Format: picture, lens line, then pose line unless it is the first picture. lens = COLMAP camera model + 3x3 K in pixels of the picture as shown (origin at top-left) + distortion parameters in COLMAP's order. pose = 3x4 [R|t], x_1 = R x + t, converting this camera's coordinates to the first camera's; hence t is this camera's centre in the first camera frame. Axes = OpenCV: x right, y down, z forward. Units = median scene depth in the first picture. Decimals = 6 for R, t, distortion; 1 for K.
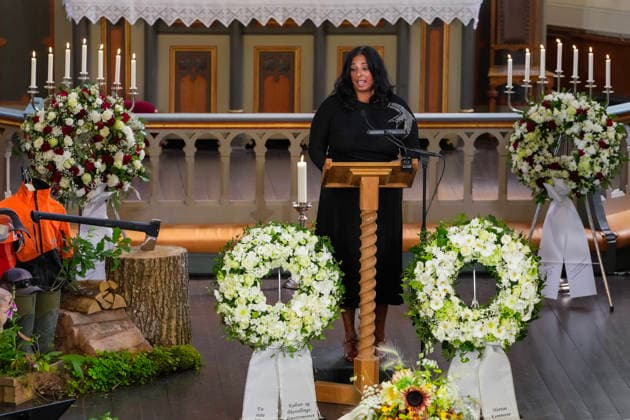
lens RADIAL K [[4124.4, 0, 364.5], [0, 4124.4, 185.4], [0, 0, 1]] dist [2.469755, 0.000000]
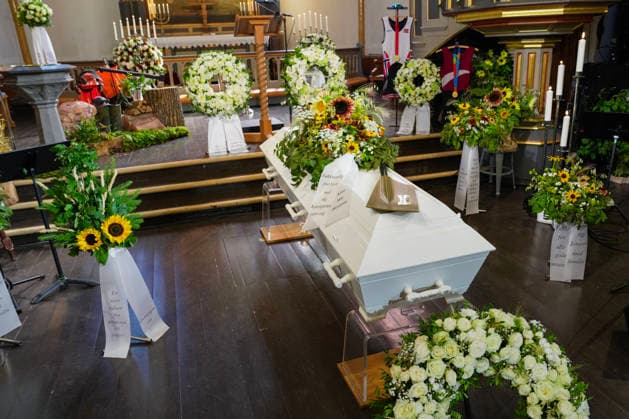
lens RADIAL K [[449.0, 0, 330.2], [0, 449.0, 207.0], [0, 0, 1]] dist [-0.087642, 0.033901]
pose [[0.971636, -0.122182, 0.202472, -0.017364], [0.089506, 0.982497, 0.163365, 0.047078], [-0.218888, -0.140609, 0.965566, 0.699784]]
